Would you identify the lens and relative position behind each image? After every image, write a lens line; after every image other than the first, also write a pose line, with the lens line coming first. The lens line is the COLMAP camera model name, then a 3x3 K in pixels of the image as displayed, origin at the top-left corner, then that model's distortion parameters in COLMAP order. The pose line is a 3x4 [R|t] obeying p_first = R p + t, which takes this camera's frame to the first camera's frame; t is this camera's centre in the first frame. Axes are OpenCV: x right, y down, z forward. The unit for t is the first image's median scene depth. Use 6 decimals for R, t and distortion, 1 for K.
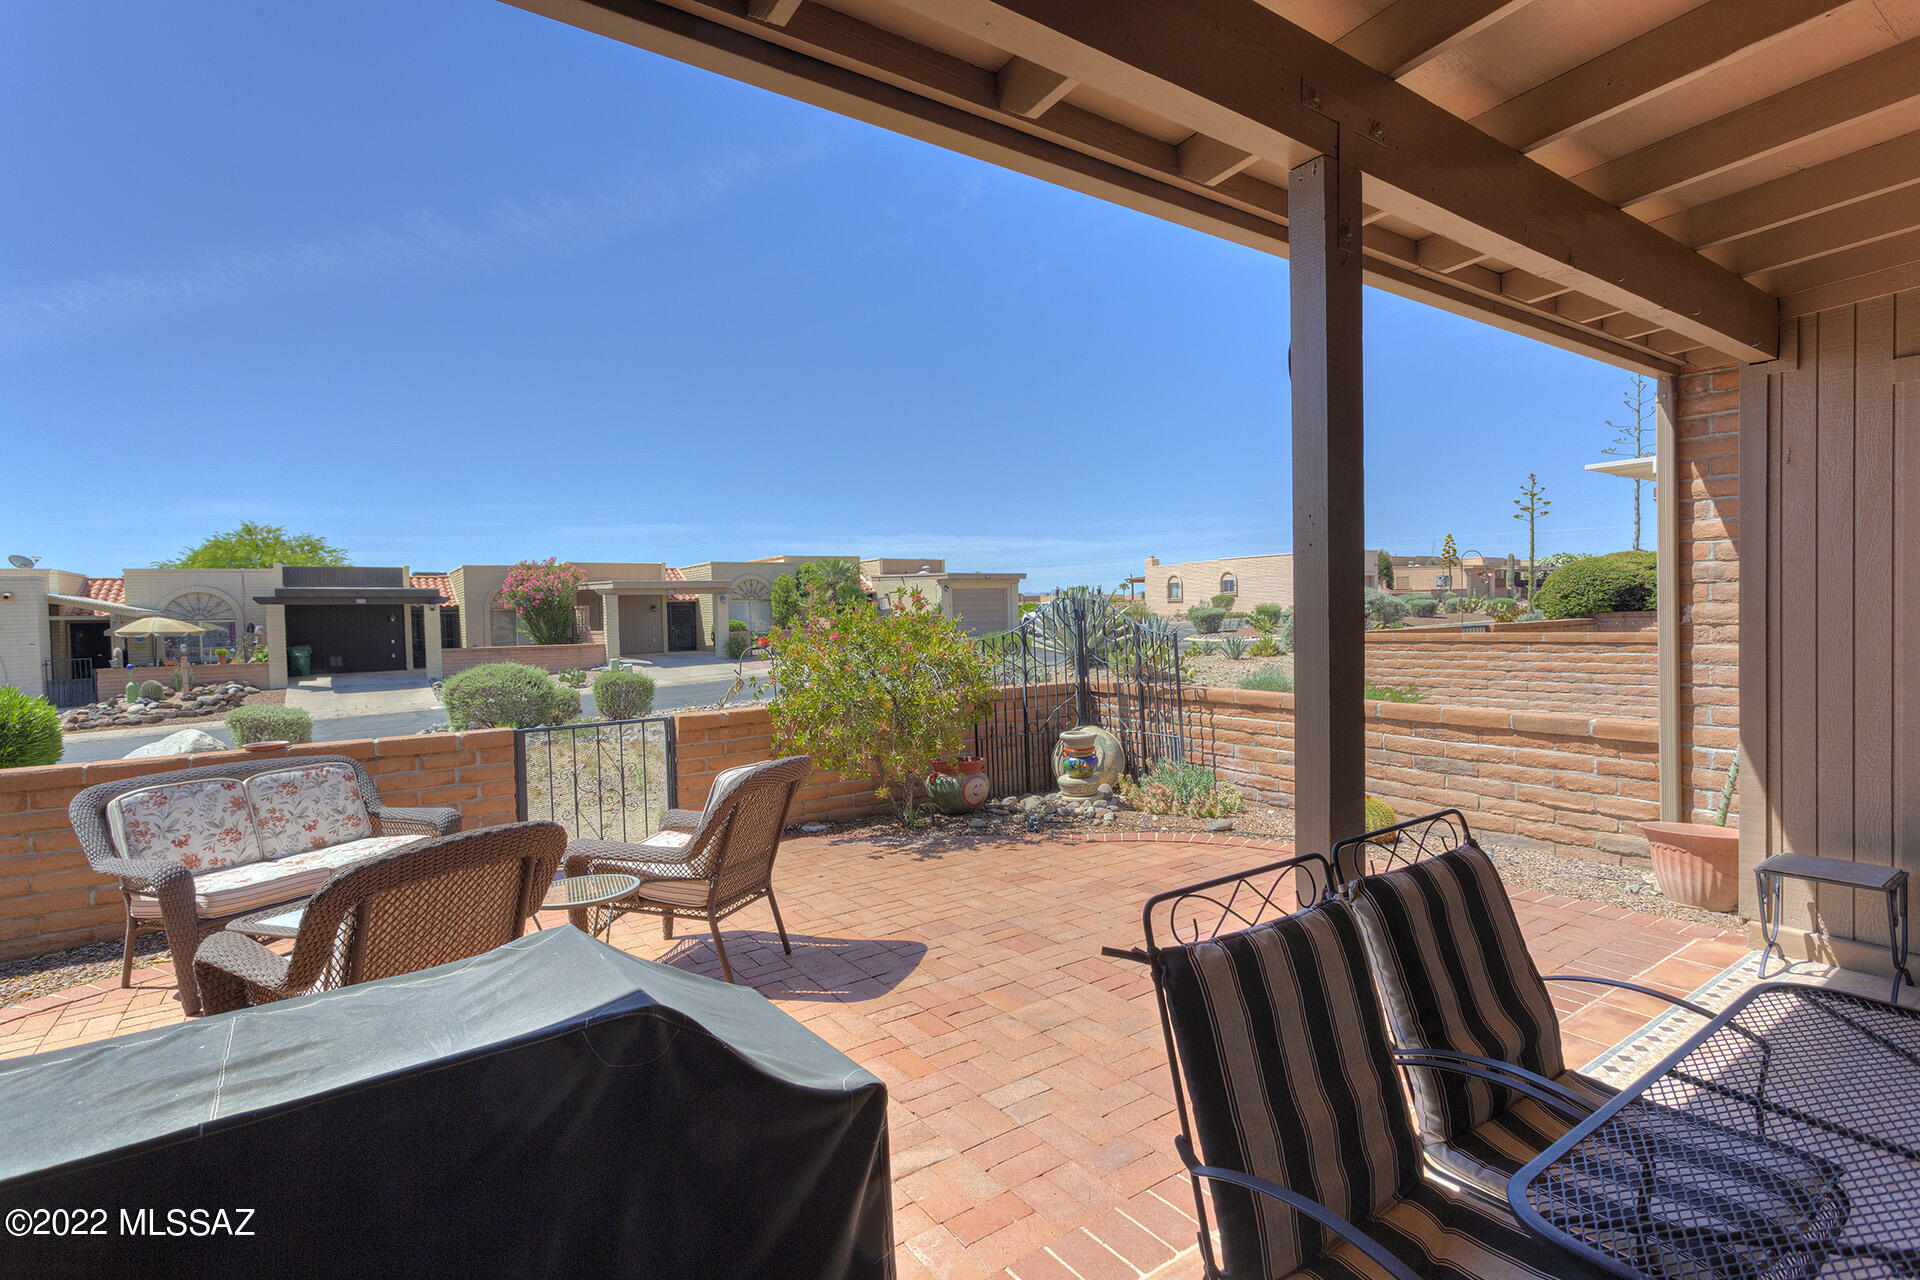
lens RADIAL K [[896.0, 0, 948.0], [0, 896.0, 638.3], [0, 0, 1]] dist [0.001052, 0.000241]
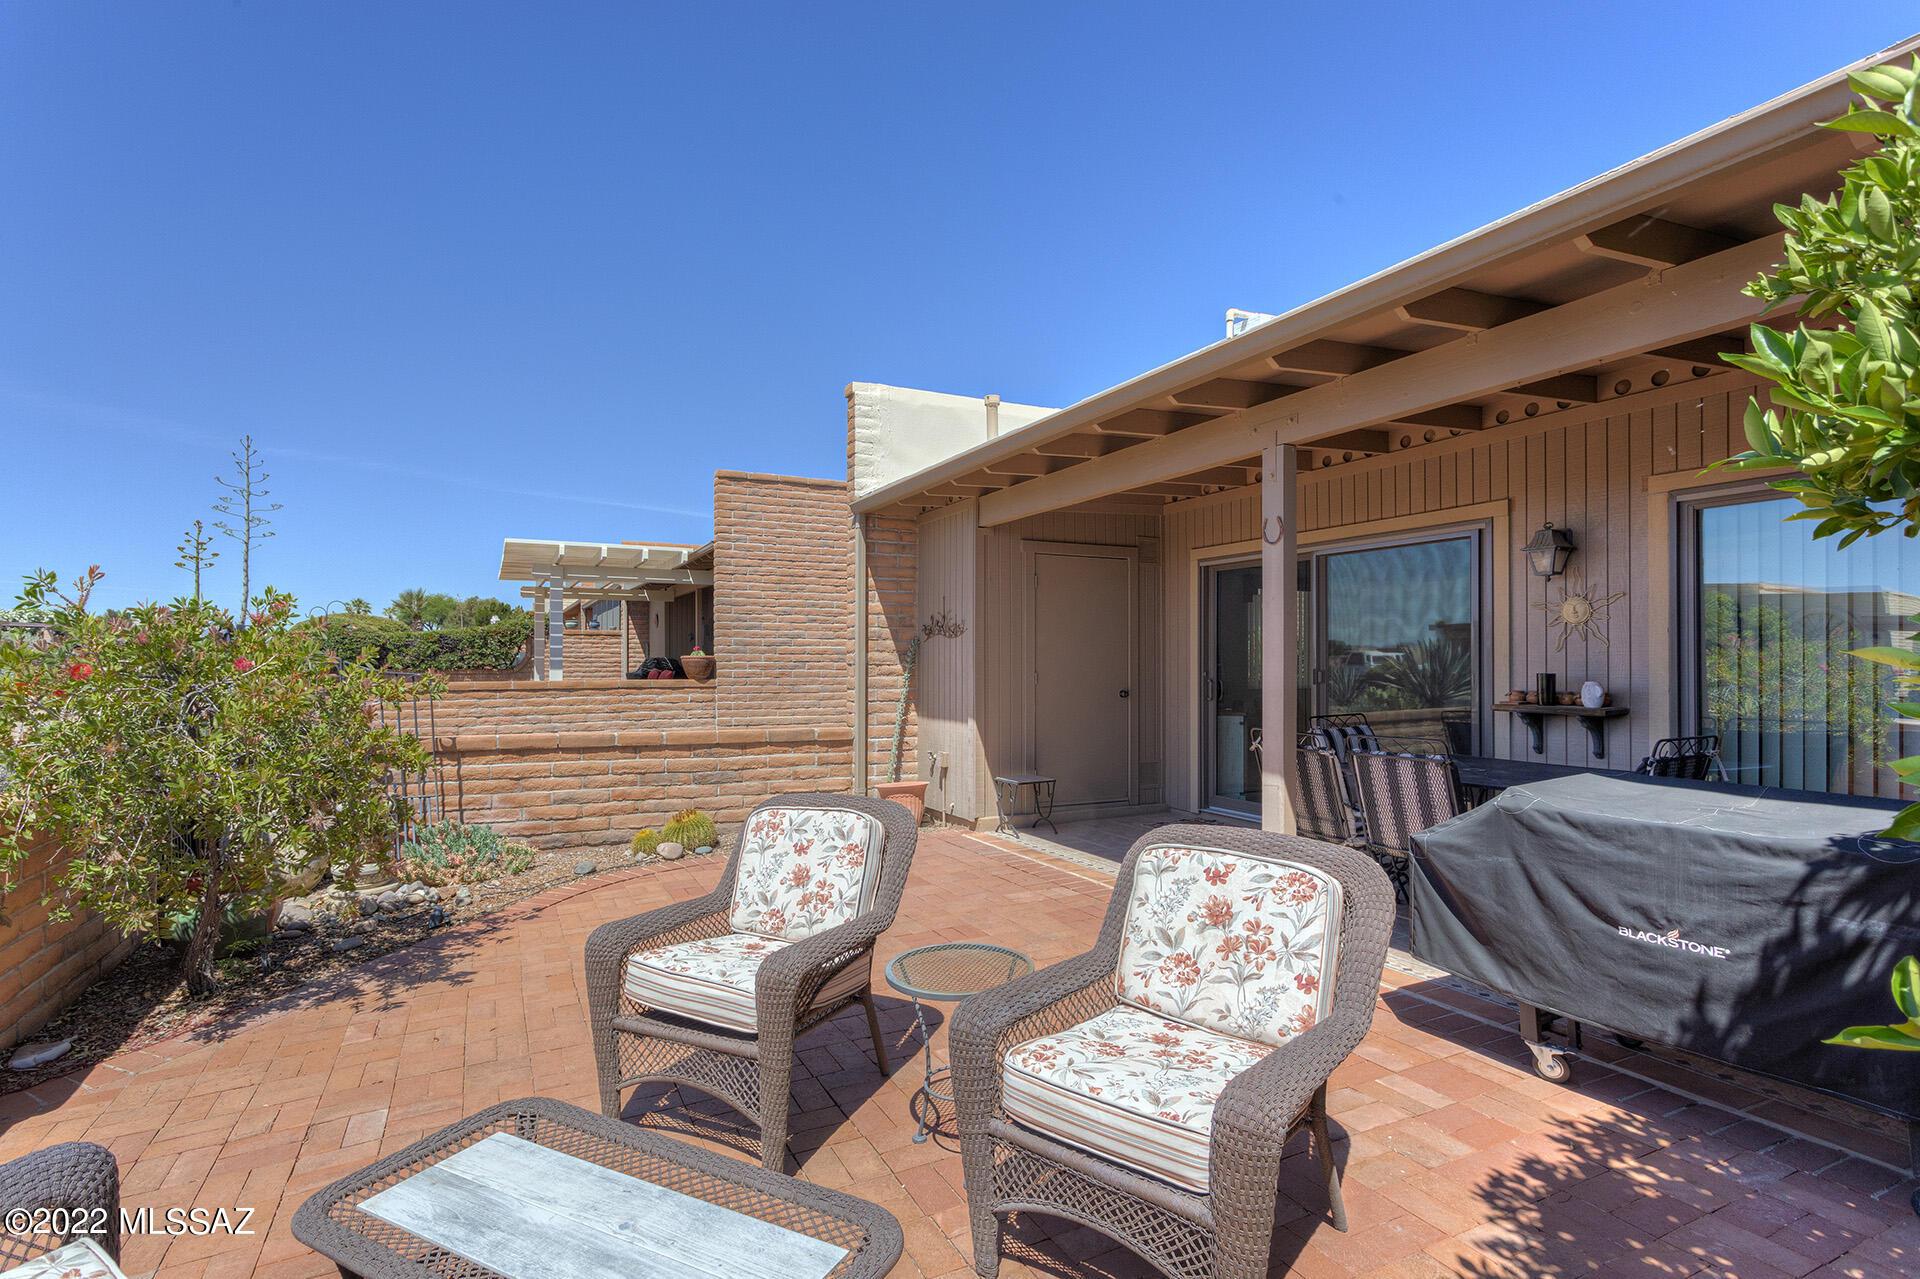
lens RADIAL K [[926.2, 0, 913.2], [0, 926.2, 663.5], [0, 0, 1]] dist [0.000236, 0.000178]
pose [[0.164893, 0.024238, 0.986014, -0.693875], [0.022117, 0.999356, -0.028265, 0.026424], [-0.986063, 0.026468, 0.164251, 0.526341]]
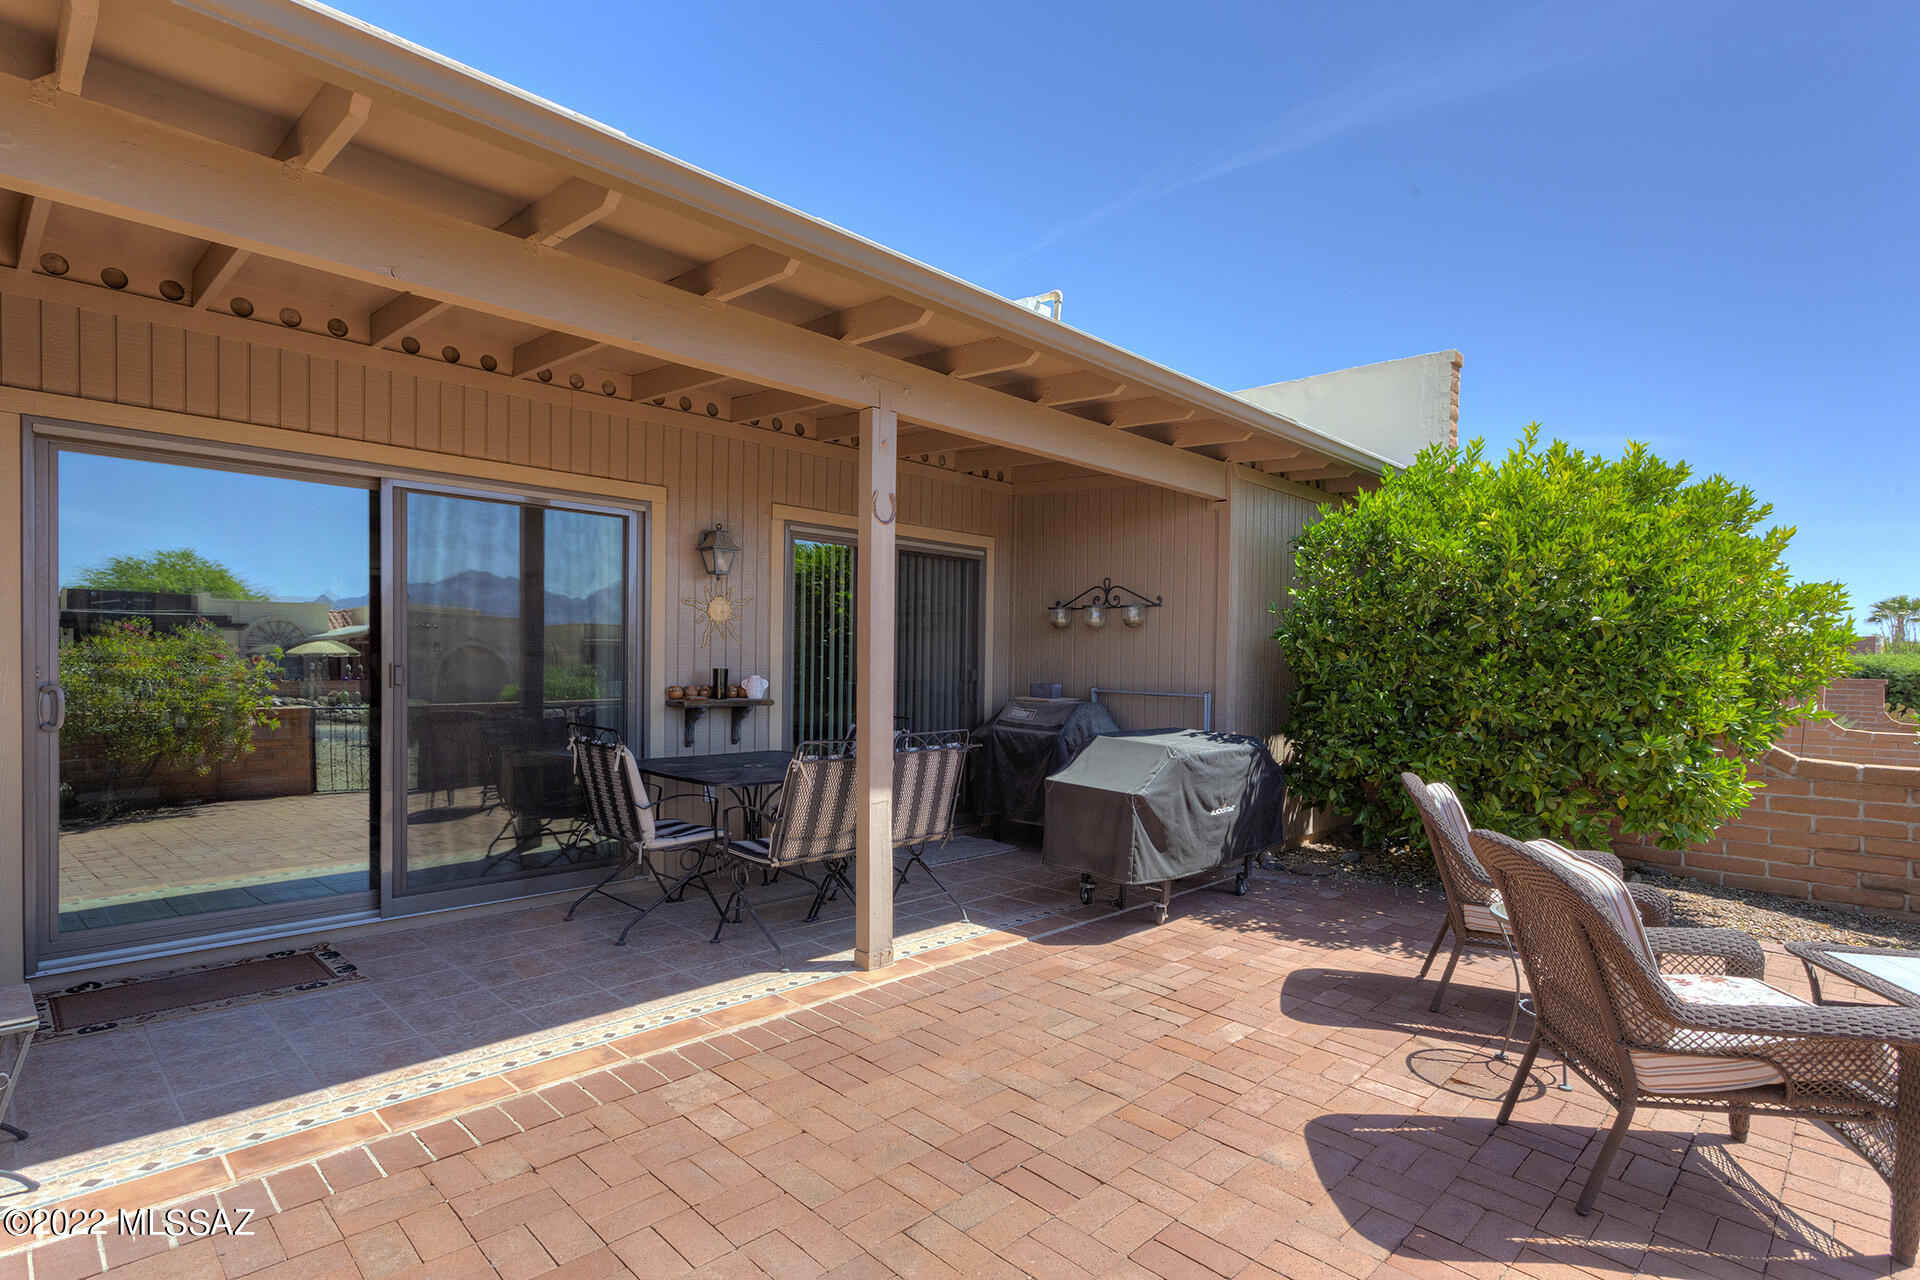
lens RADIAL K [[980.1, 0, 971.0], [0, 980.1, 678.2], [0, 0, 1]] dist [0.018006, 0.000172]
pose [[-0.976618, 0.012791, -0.214601, 0.235611], [0.002333, 0.998800, 0.048912, -0.012944], [0.214970, 0.047268, -0.975476, 1.084023]]
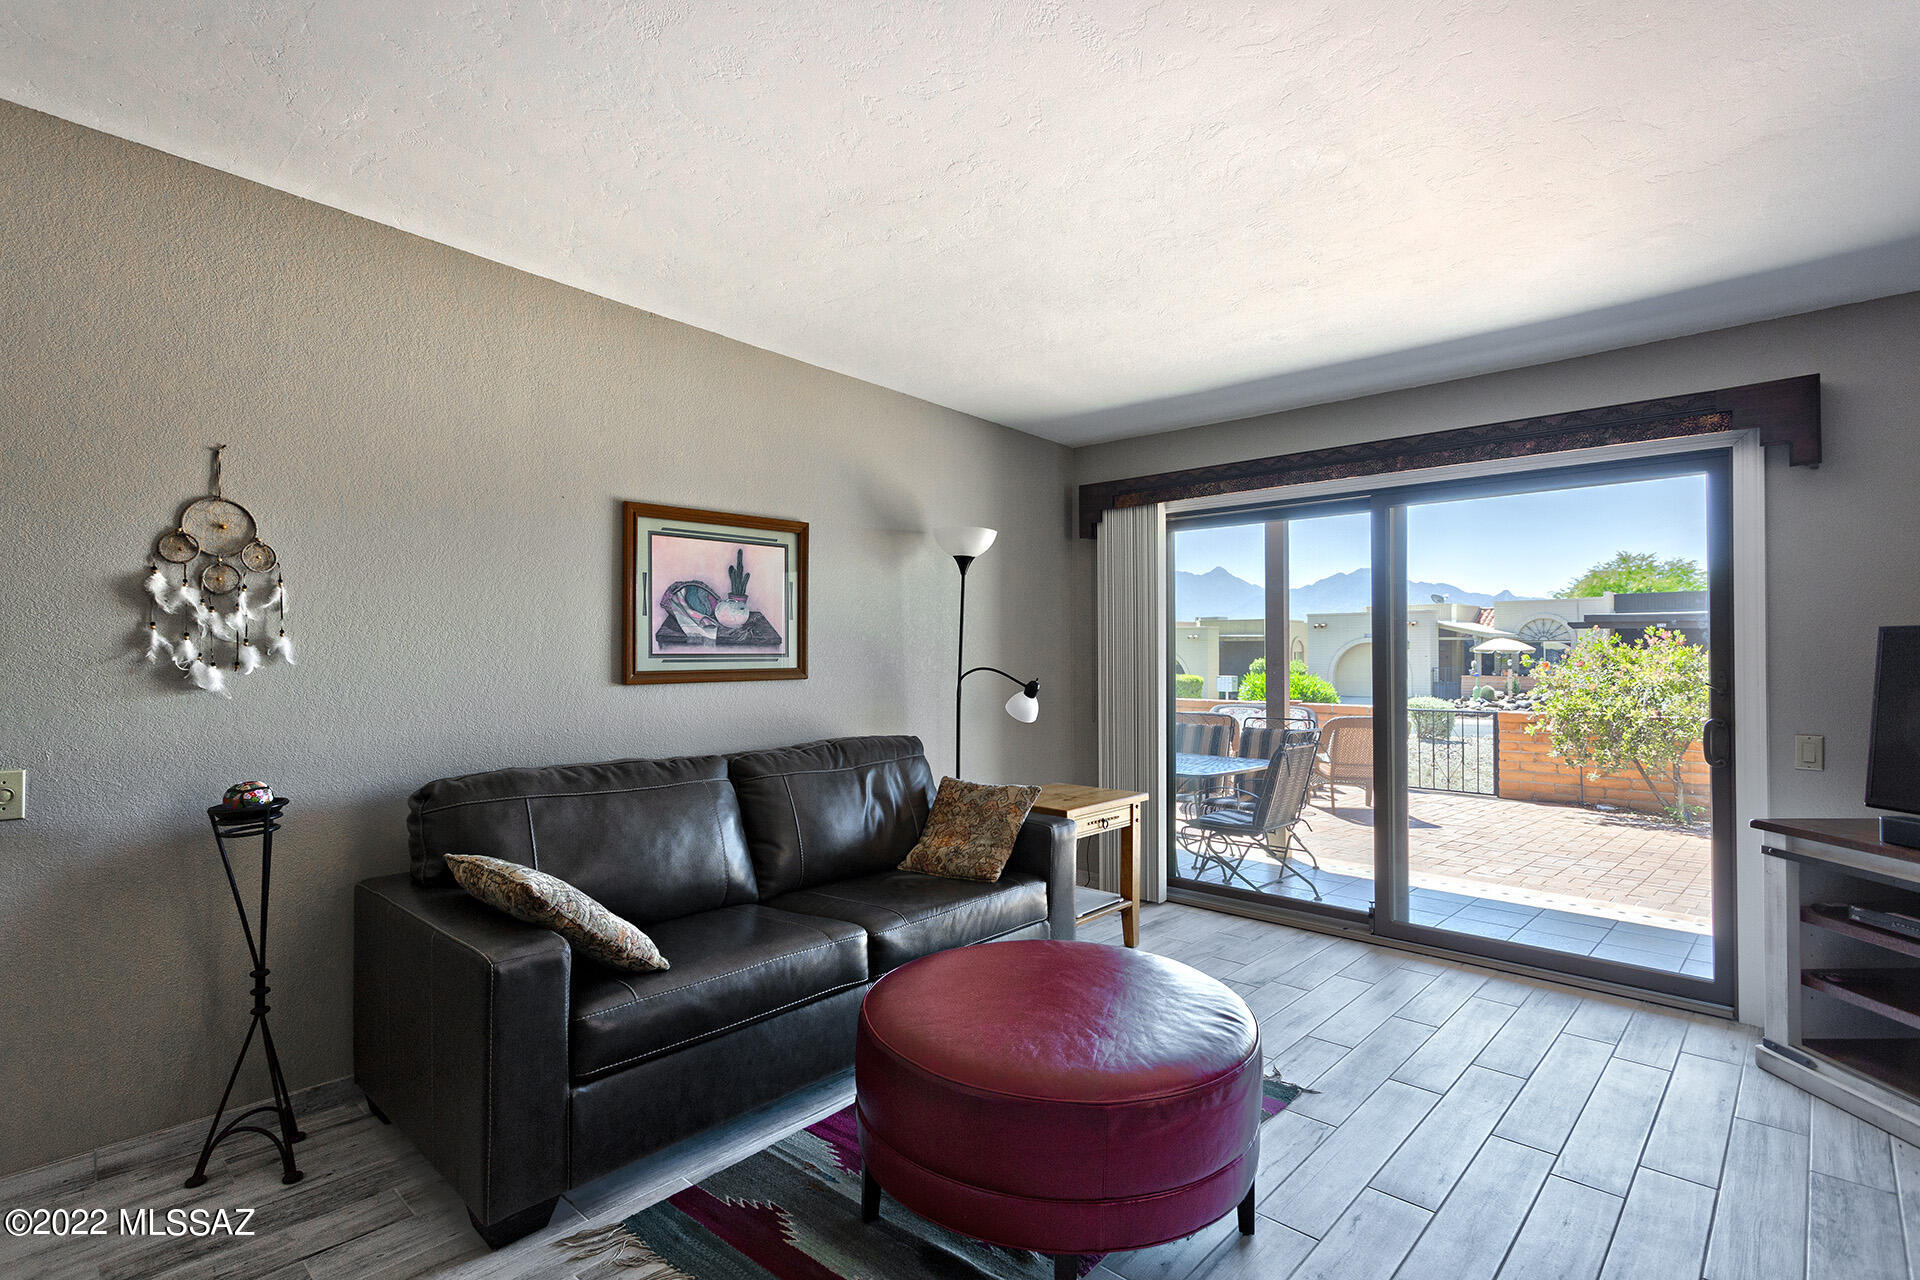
lens RADIAL K [[906.4, 0, 968.1], [0, 906.4, 642.3], [0, 0, 1]] dist [0.000006, -0.000151]
pose [[0.222579, 0.013770, -0.974817, 1.135611], [-0.030566, 0.999507, 0.007140, -0.017339], [0.974435, 0.028208, 0.222890, -0.268458]]
